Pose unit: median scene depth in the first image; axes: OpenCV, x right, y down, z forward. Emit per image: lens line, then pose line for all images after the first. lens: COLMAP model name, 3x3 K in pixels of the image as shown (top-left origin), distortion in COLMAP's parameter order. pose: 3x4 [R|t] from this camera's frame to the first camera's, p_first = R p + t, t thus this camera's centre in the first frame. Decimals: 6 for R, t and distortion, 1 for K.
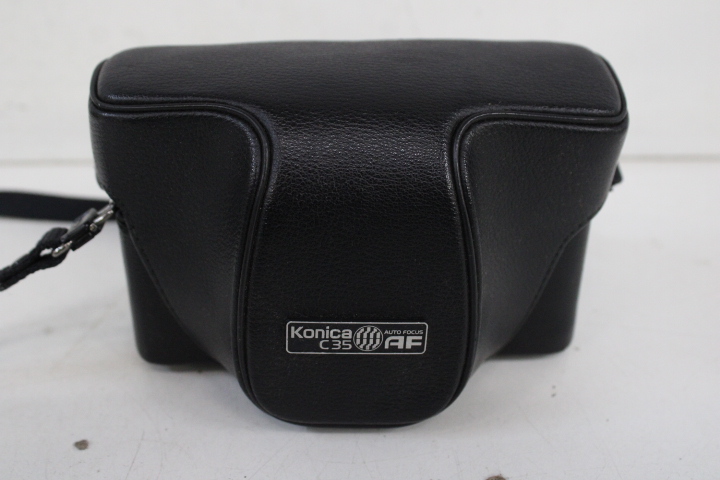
lens RADIAL K [[955.5, 0, 360.0], [0, 955.5, 240.0], [0, 0, 1]] dist [-0.021342, -0.001560]
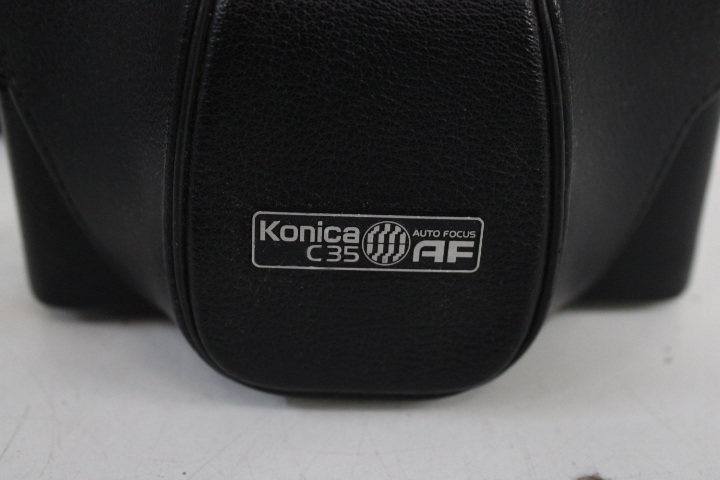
lens RADIAL K [[1067.0, 0, 360.0], [0, 1067.0, 240.0], [0, 0, 1]] dist [-0.007298, 0.028473]
pose [[0.999967, 0.008064, -0.000767, -0.007685], [-0.008084, 0.999494, -0.030756, 0.121528], [0.000519, 0.030762, 0.999527, 0.315698]]
